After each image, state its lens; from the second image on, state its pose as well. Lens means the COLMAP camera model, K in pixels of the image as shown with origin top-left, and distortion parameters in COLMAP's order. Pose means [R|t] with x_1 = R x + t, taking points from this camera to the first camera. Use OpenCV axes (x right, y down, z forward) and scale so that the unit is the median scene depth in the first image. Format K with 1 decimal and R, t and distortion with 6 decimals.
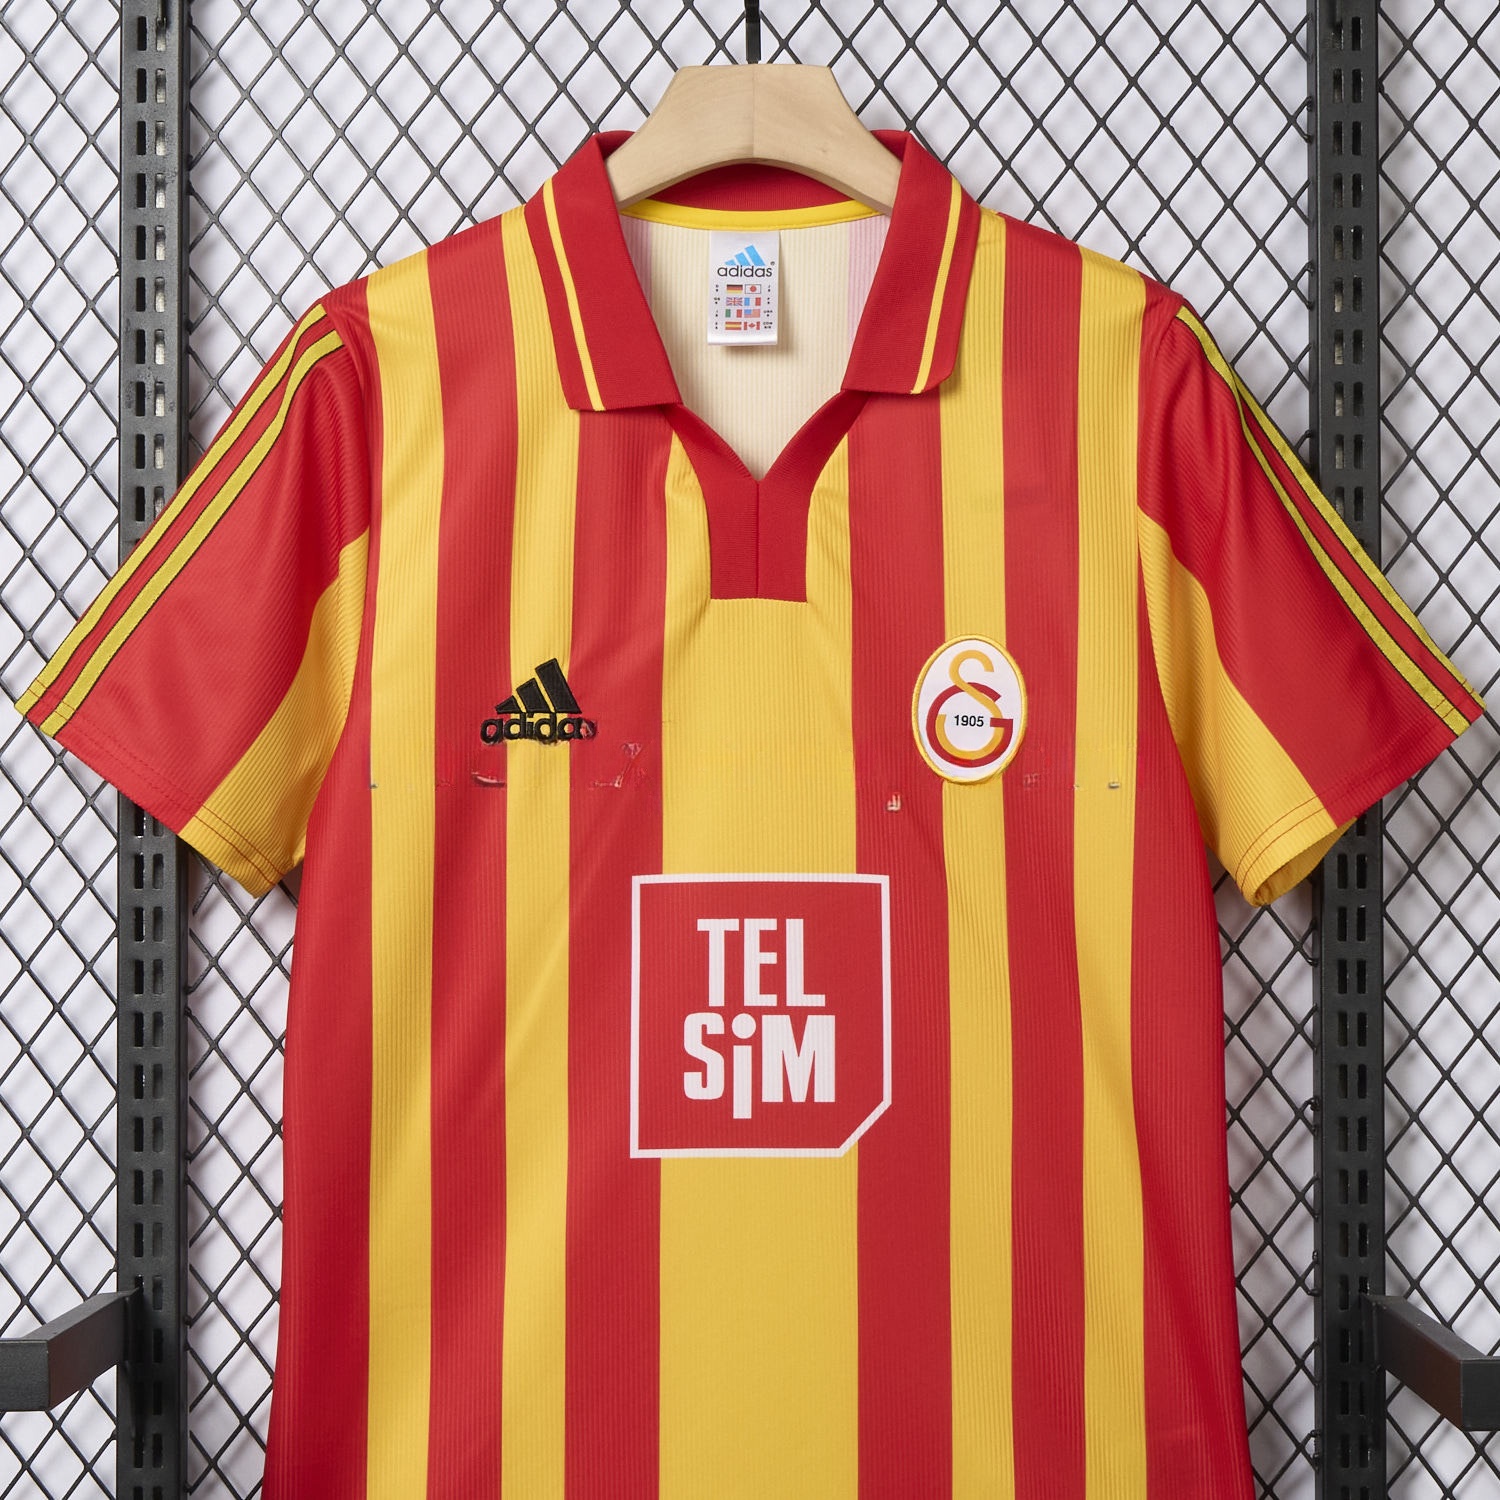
lens RADIAL K [[3116.9, 0, 739.2], [0, 3116.9, 753.8], [0, 0, 1]] dist [0.005691, 0.000000]
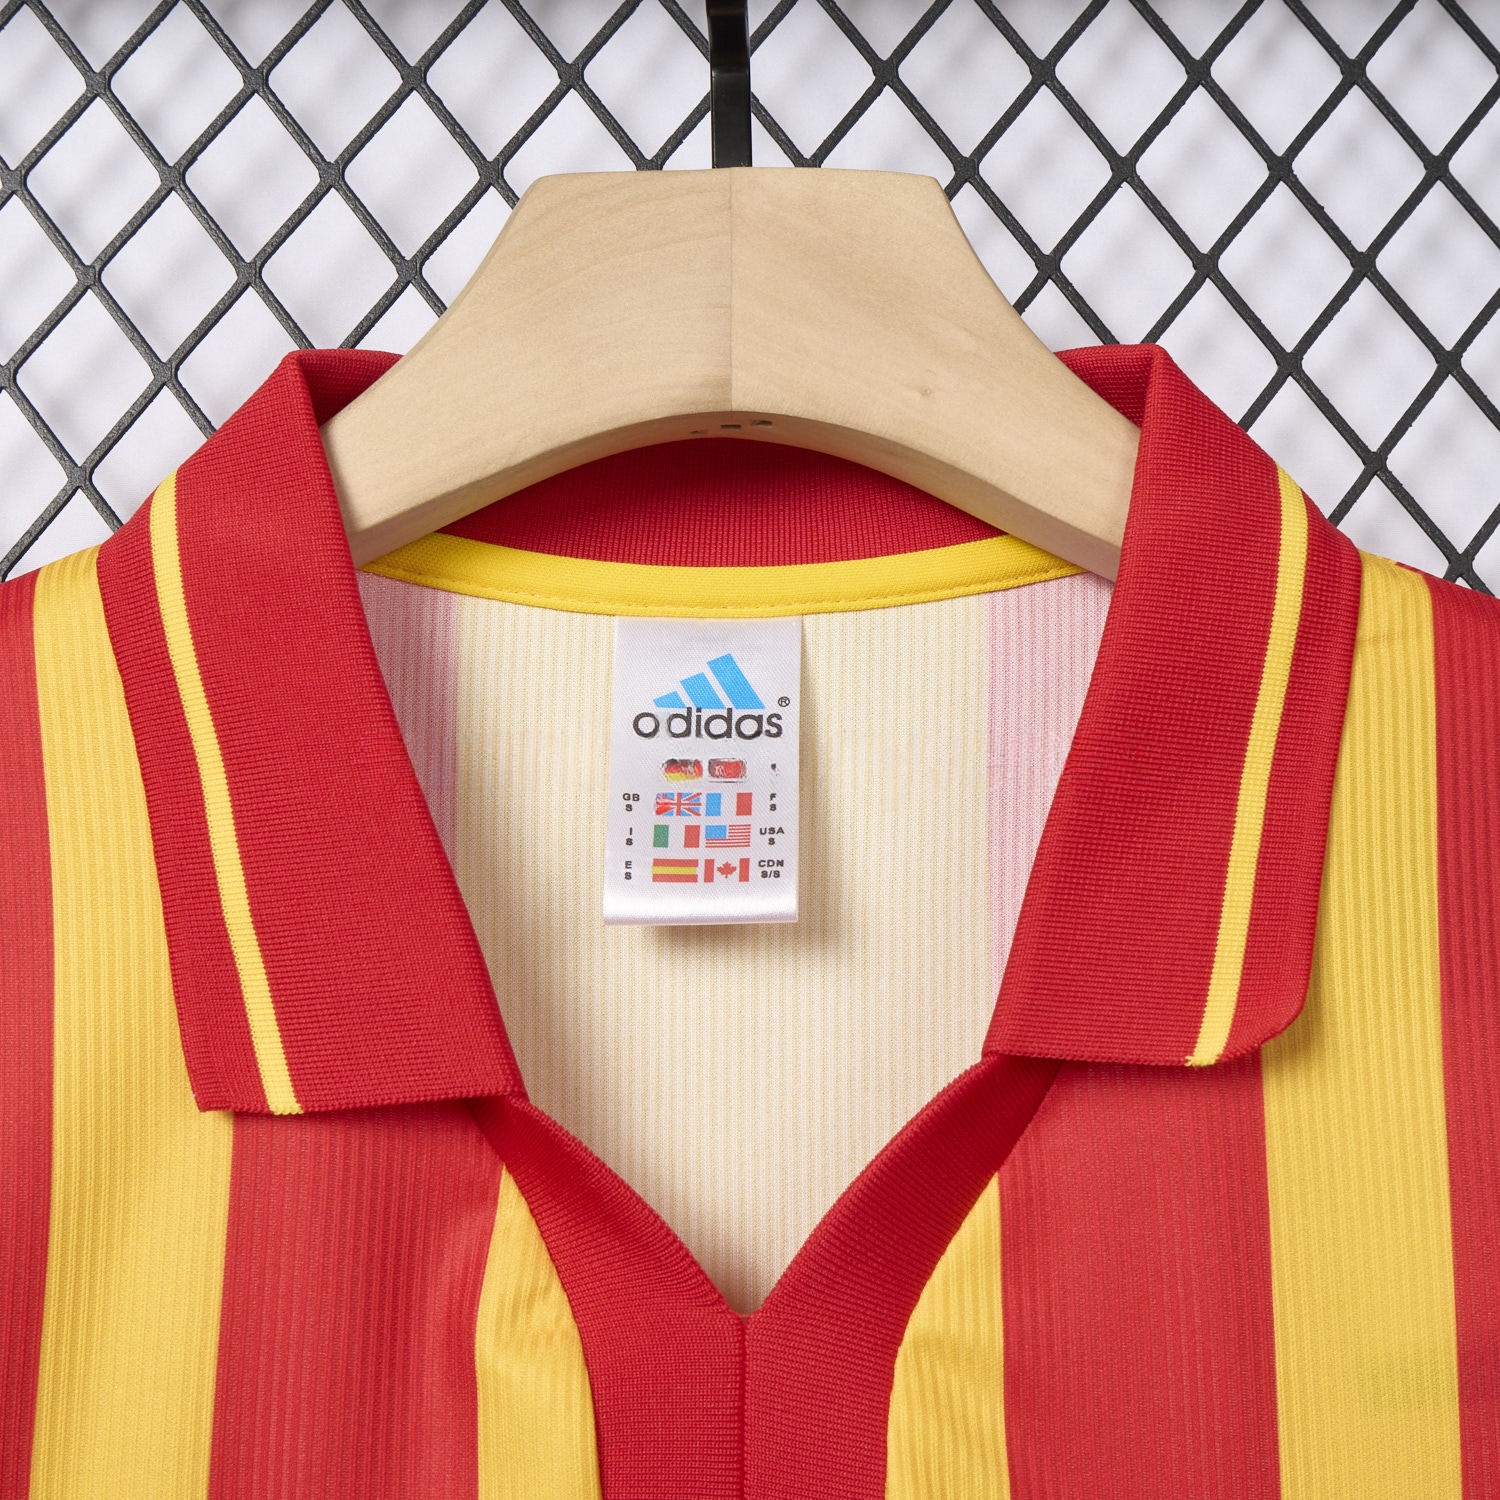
lens RADIAL K [[3116.9, 0, 749.9], [0, 3116.9, 751.4], [0, 0, 1]] dist [0.005691, 0.000000]
pose [[0.999994, -0.000647, 0.003340, 0.005478], [0.001207, 0.985356, -0.170505, -0.088207], [-0.003181, 0.170508, 0.985351, 0.633842]]
